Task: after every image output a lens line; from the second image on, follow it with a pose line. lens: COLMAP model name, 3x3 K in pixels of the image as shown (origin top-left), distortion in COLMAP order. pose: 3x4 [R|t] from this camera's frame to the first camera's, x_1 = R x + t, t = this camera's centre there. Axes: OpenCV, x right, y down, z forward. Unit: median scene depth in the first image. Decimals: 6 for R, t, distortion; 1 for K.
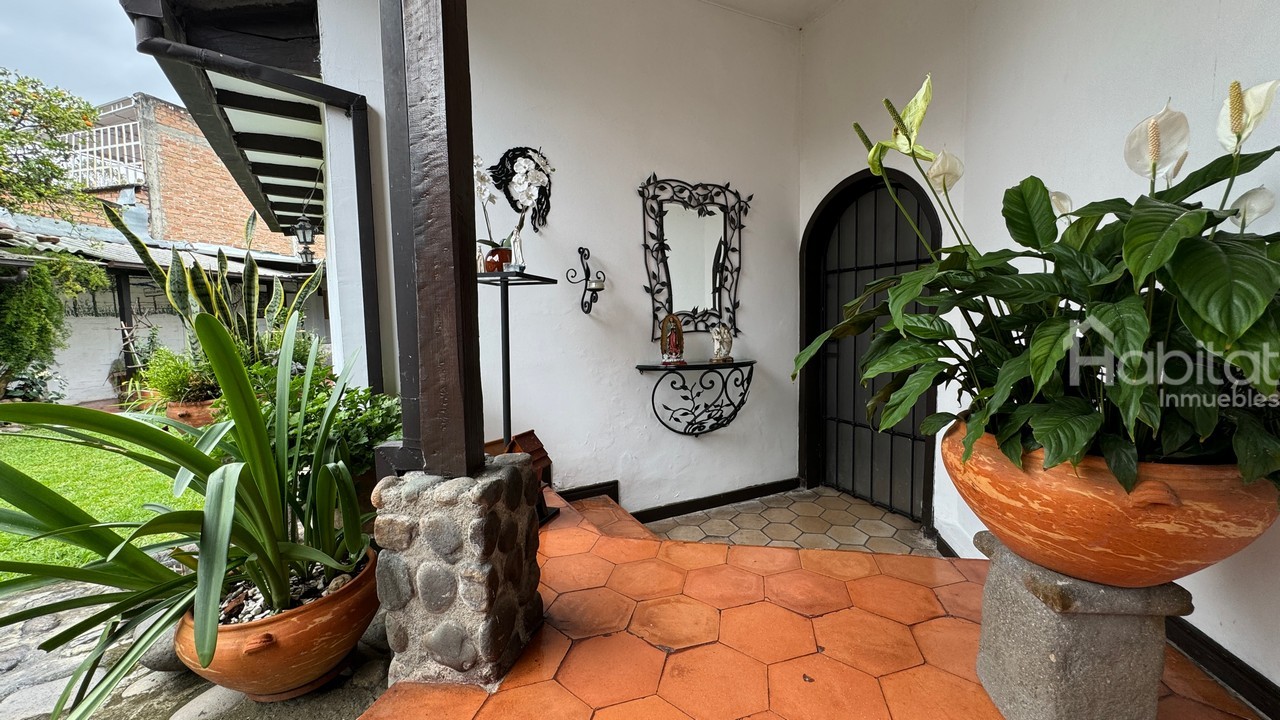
lens RADIAL K [[510.2, 0, 641.4], [0, 510.2, 360.5], [0, 0, 1]] dist [-0.004393, 0.000942]
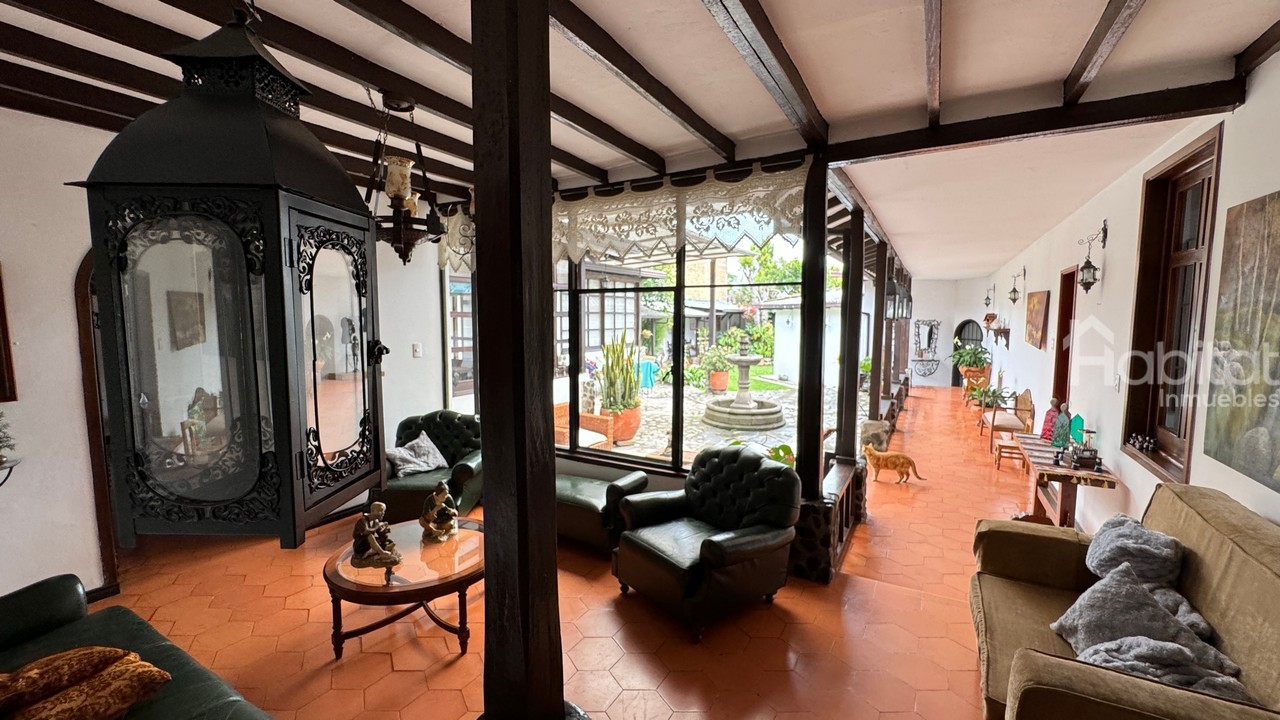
lens RADIAL K [[510.2, 0, 640.0], [0, 510.2, 361.8], [0, 0, 1]] dist [-0.004393, 0.000942]
pose [[0.950977, 0.049692, -0.305243, -0.930648], [-0.049000, 0.998749, 0.009933, 0.102033], [0.305355, 0.005511, 0.952223, -4.124167]]
